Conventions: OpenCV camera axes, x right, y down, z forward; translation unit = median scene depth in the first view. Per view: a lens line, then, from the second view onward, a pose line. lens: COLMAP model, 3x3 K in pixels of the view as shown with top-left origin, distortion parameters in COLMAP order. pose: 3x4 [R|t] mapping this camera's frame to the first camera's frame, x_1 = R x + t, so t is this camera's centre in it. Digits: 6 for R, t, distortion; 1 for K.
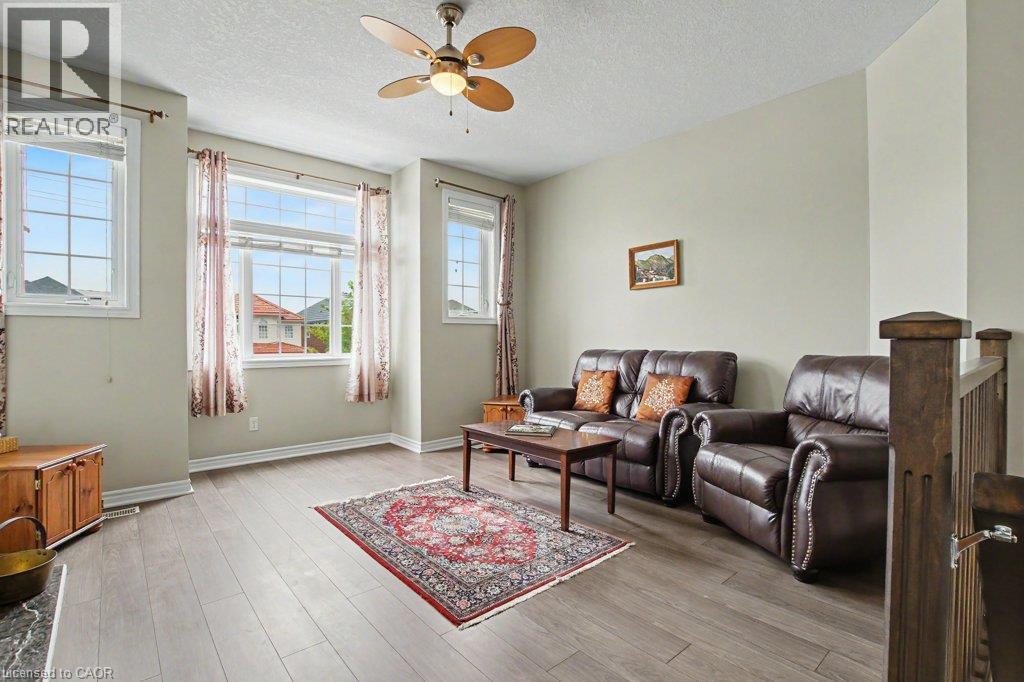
lens RADIAL K [[484.7, 0, 515.6], [0, 484.7, 341.1], [0, 0, 1]] dist [-0.023149, -0.000064]
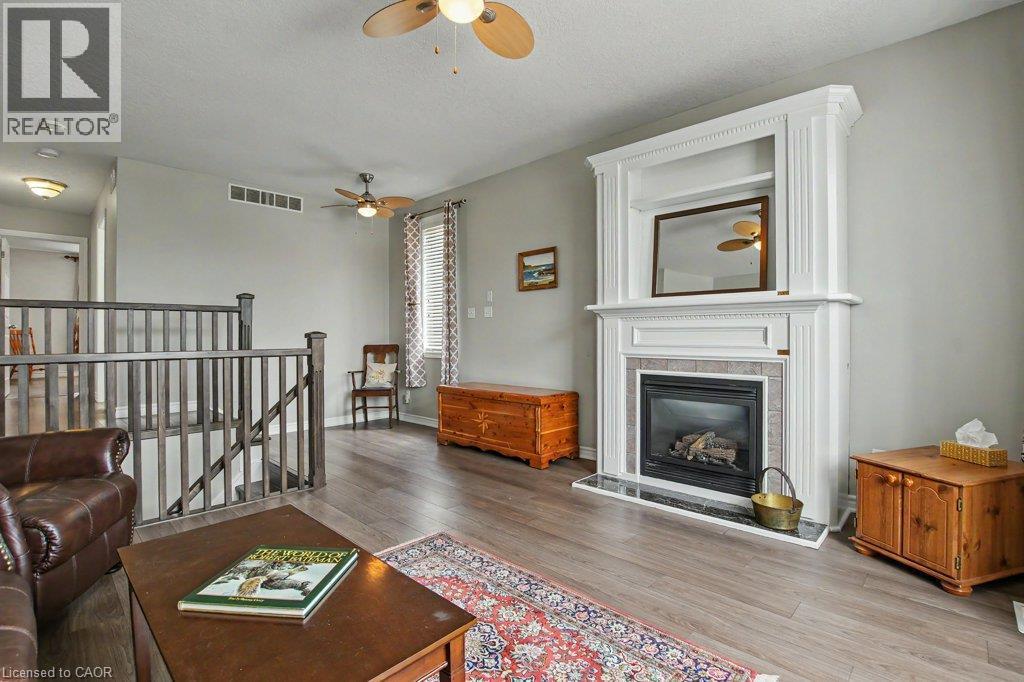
lens RADIAL K [[484.7, 0, 515.6], [0, 484.7, 341.1], [0, 0, 1]] dist [-0.023149, -0.000064]
pose [[-0.995909, 0.007310, -0.090063, -0.161180], [0.005973, 0.999868, 0.015107, -0.008827], [0.090161, 0.014507, -0.995822, 1.853965]]
